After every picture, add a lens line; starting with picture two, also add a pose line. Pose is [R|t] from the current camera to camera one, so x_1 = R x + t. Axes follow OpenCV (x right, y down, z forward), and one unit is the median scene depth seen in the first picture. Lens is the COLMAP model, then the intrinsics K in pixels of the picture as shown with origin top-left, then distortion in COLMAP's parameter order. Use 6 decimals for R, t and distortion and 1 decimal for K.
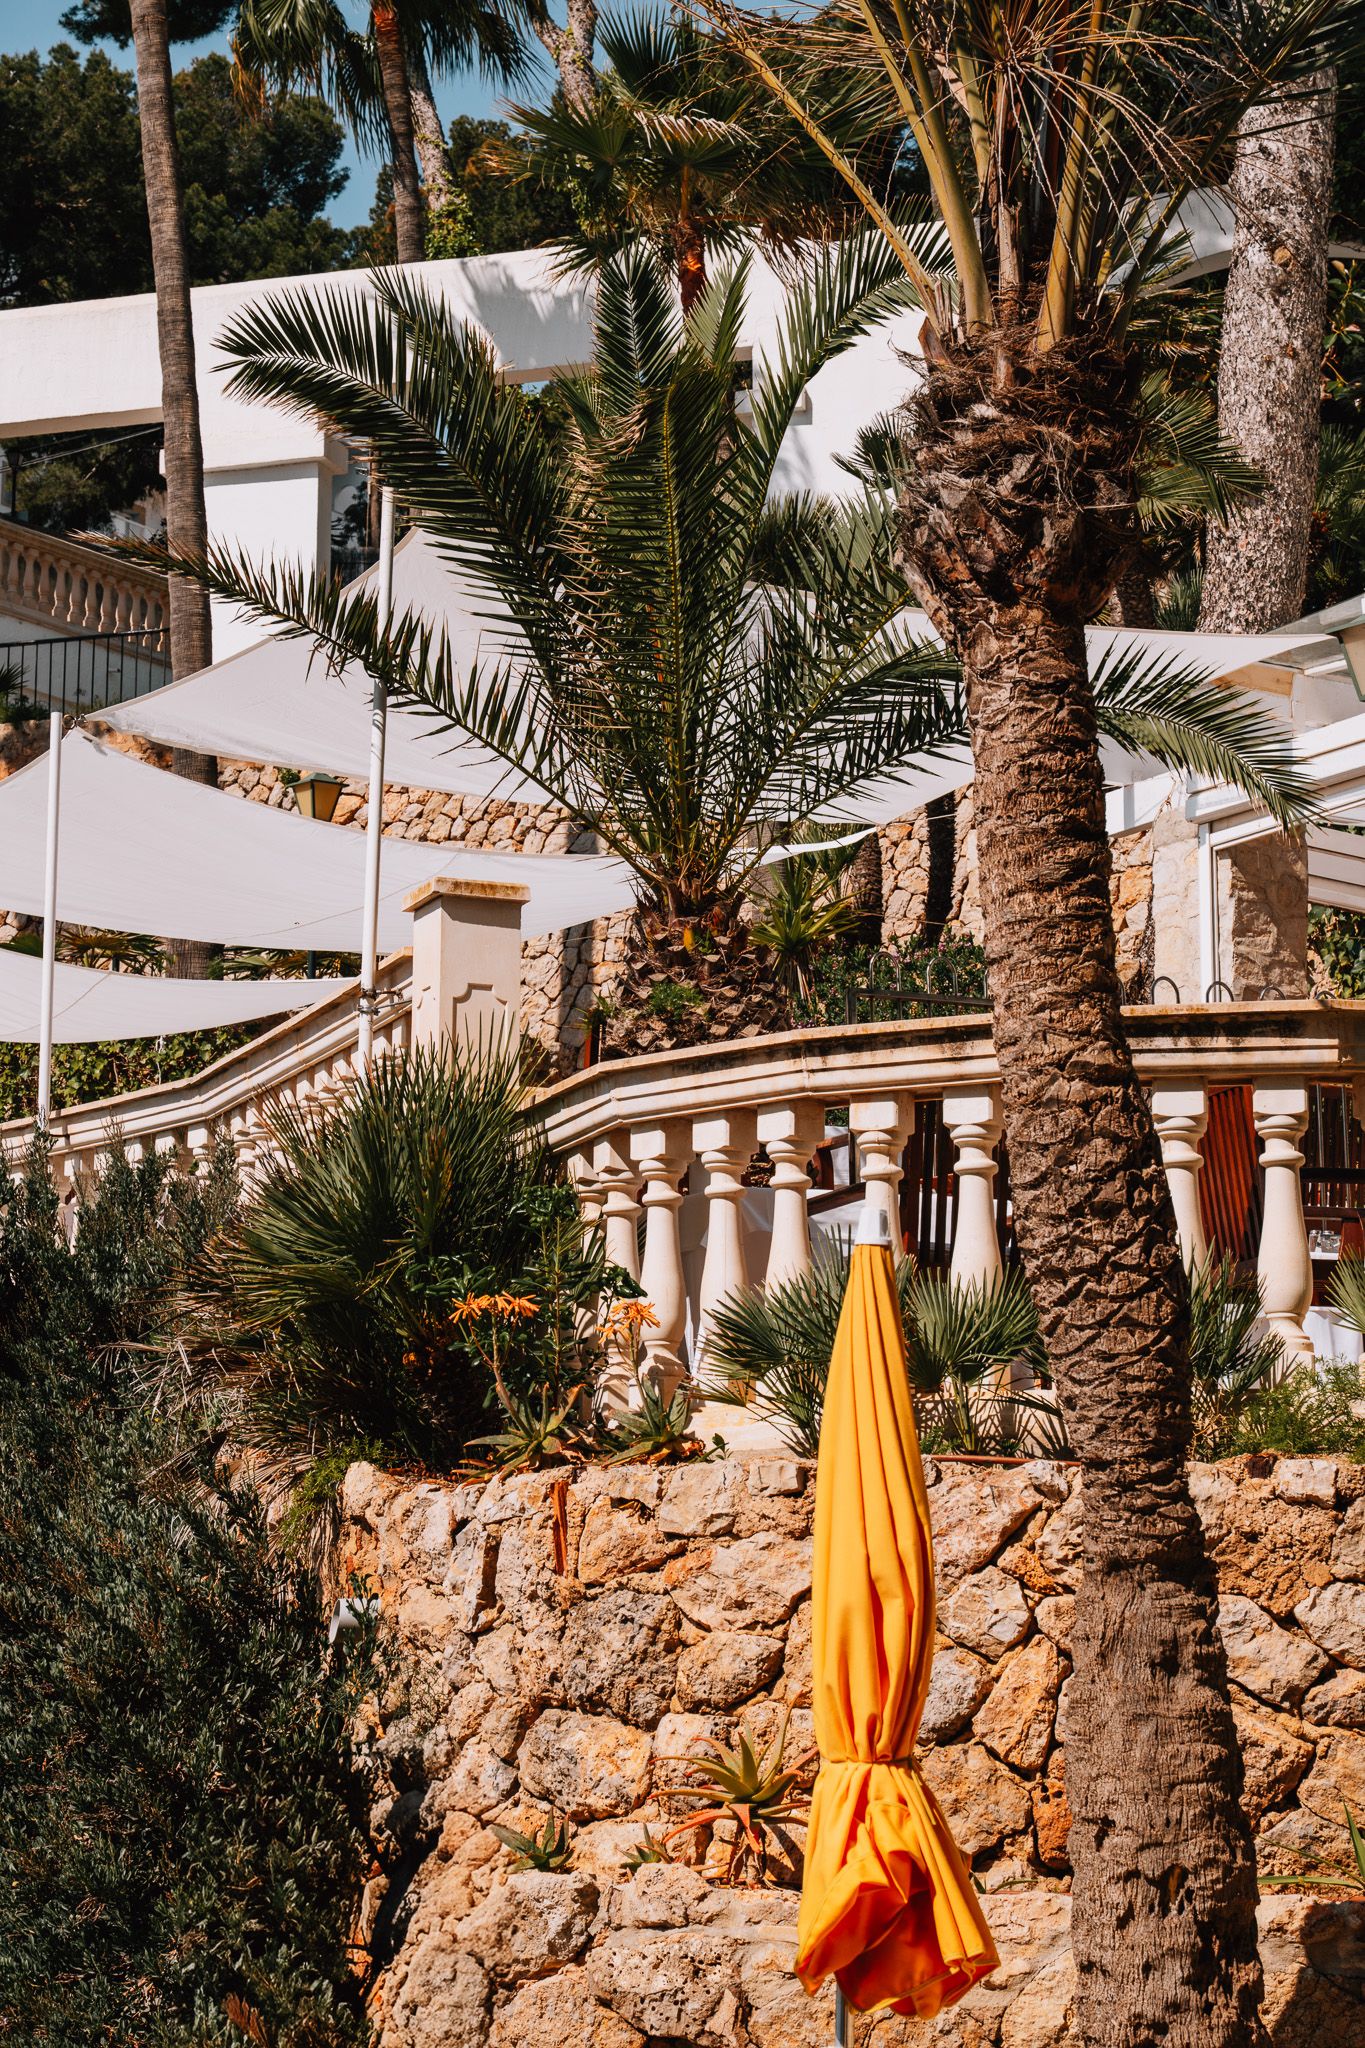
lens RADIAL K [[4119.2, 0, 682.5], [0, 4119.2, 1024.0], [0, 0, 1]] dist [0.079375, -0.108411]
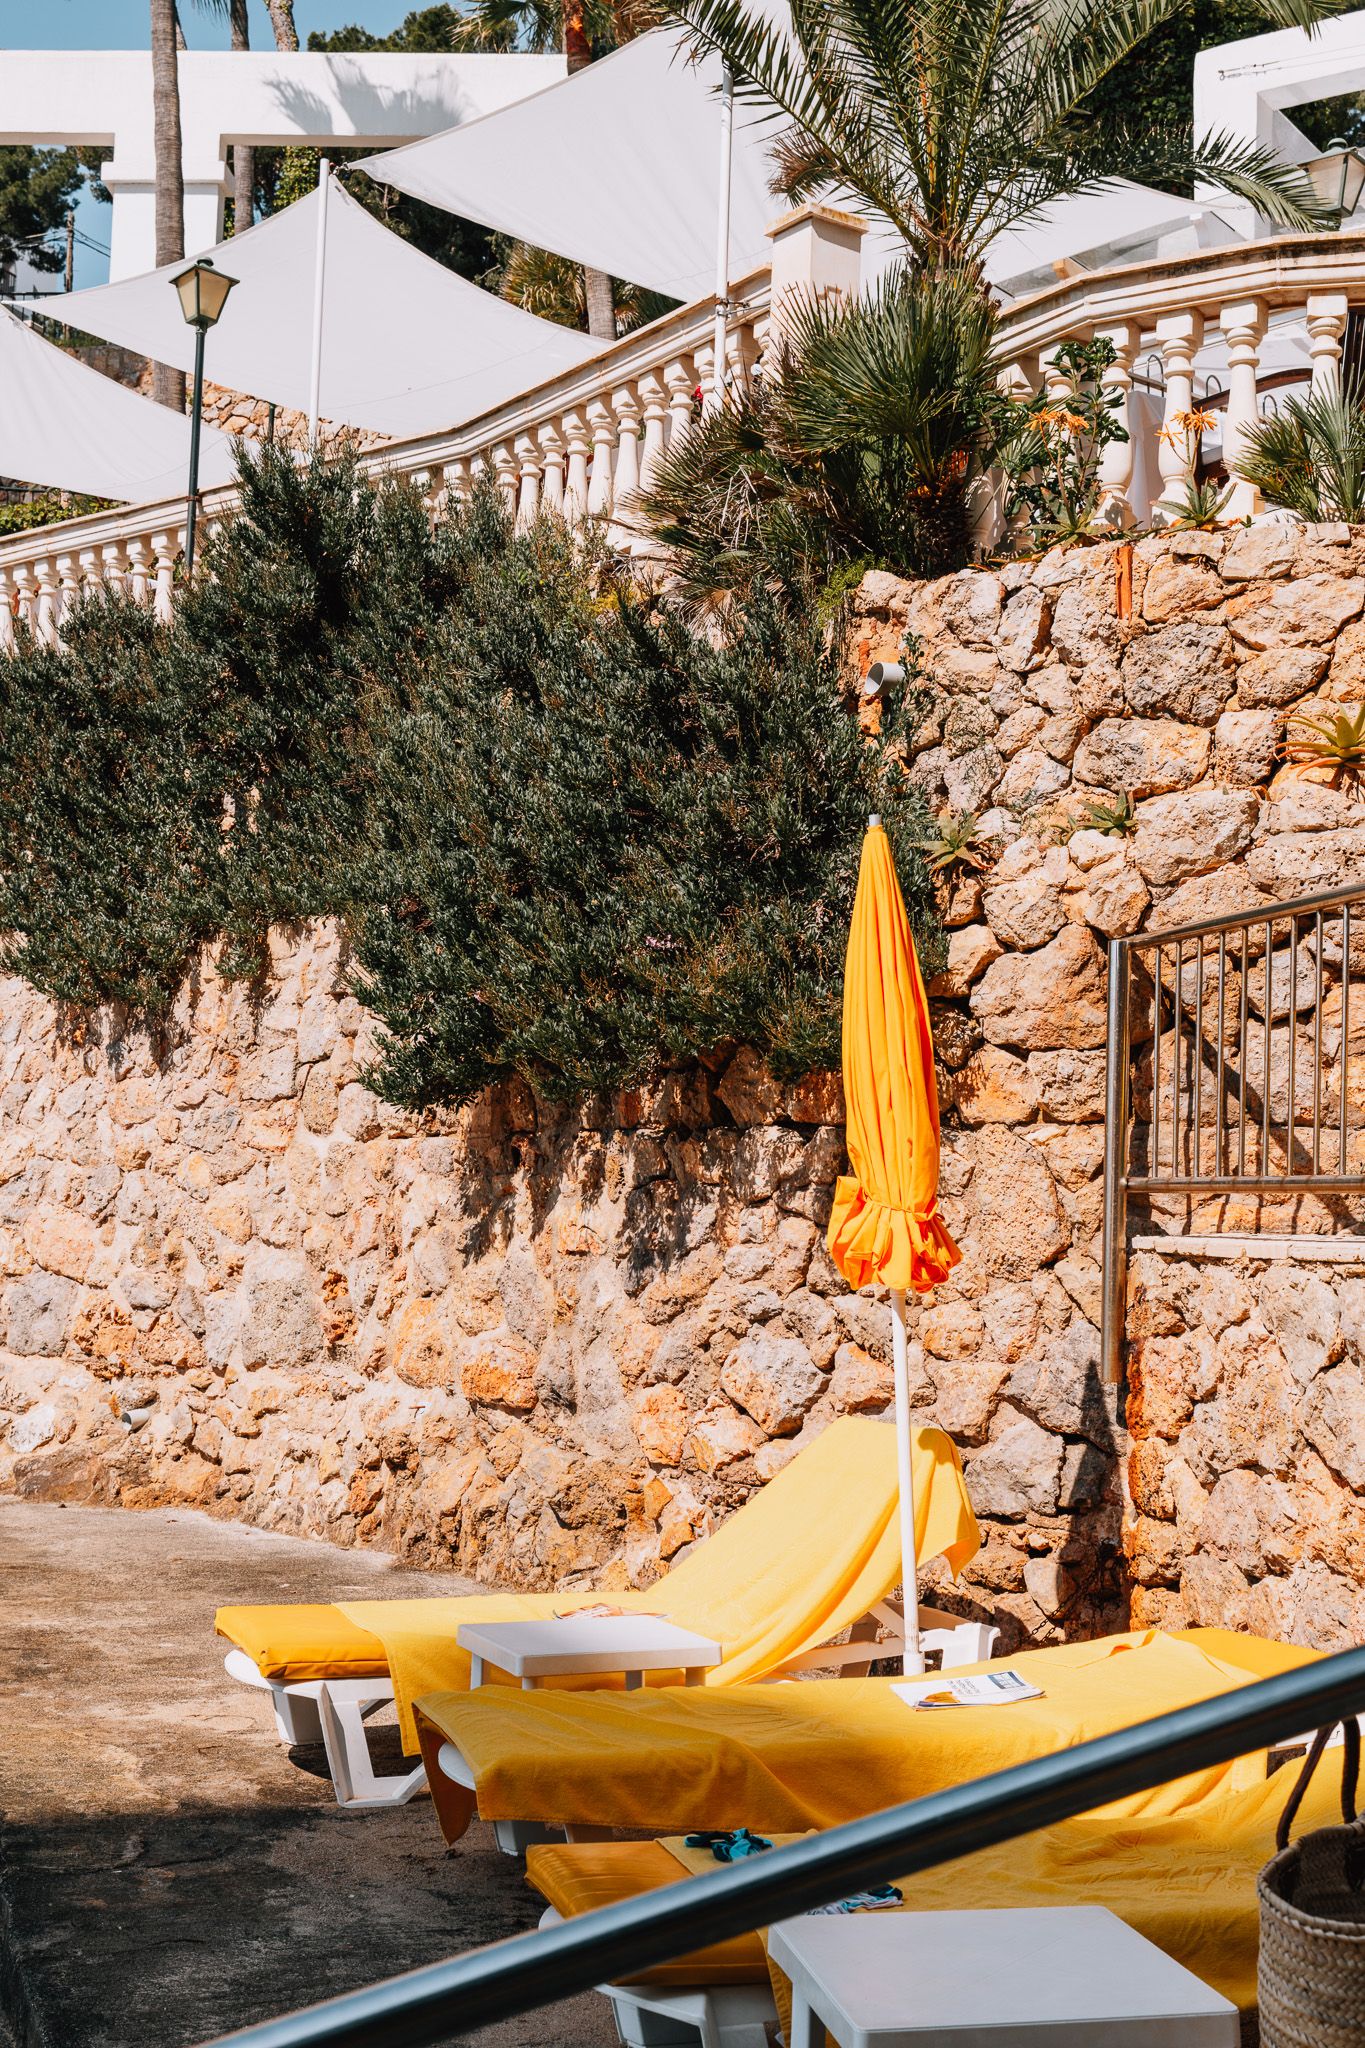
lens RADIAL K [[2347.8, 0, 642.3], [0, 2347.8, 1065.5], [0, 0, 1]] dist [0.014415, -0.012629]
pose [[0.957324, 0.030858, 0.287365, -0.393190], [-0.054823, 0.995620, 0.075726, 0.230257], [-0.283769, -0.088249, 0.954823, 0.313949]]
